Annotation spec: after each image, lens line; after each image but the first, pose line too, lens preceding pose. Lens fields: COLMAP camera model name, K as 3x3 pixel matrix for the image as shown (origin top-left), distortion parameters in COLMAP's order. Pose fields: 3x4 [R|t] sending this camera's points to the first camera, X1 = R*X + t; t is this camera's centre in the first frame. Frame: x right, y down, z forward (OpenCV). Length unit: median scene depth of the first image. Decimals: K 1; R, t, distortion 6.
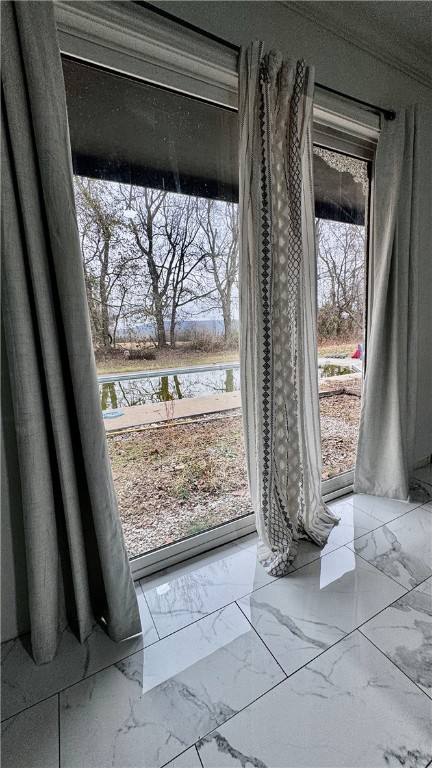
lens RADIAL K [[305.5, 0, 216.2], [0, 305.5, 381.9], [0, 0, 1]] dist [-0.003614, 0.001225]
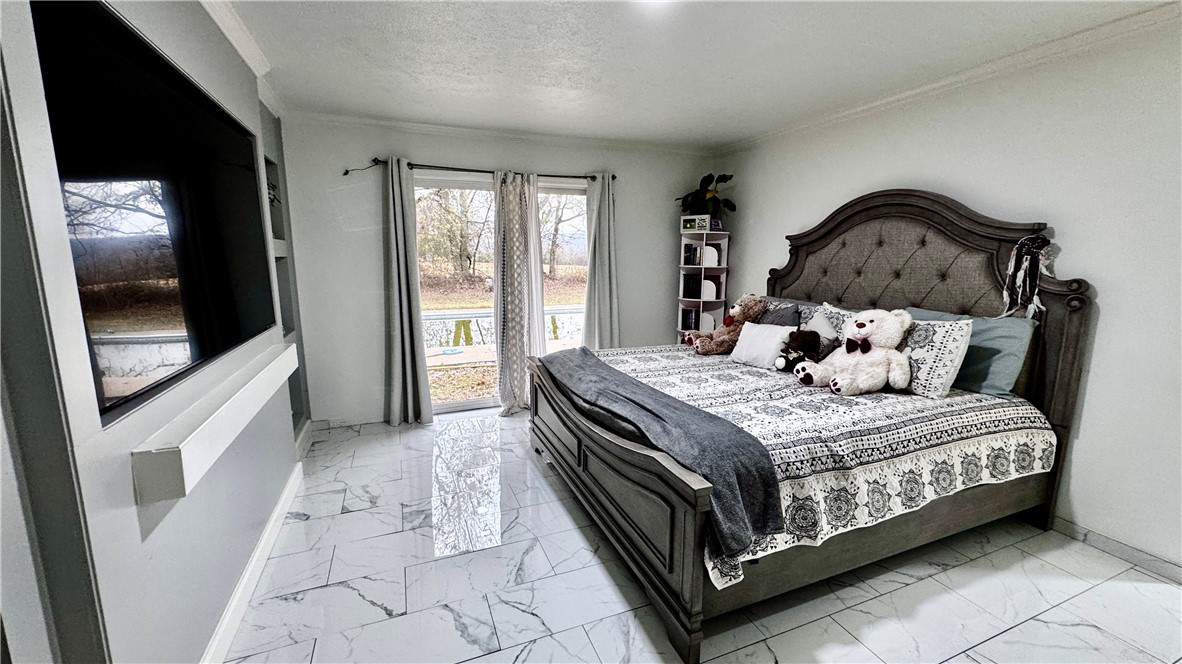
lens RADIAL K [[470.2, 0, 591.3], [0, 470.2, 332.2], [0, 0, 1]] dist [-0.003614, 0.001225]
pose [[0.994025, 0.066827, -0.086307, 0.338147], [-0.066156, 0.997753, 0.010611, -0.002473], [0.086822, -0.004838, 0.996212, -0.687428]]
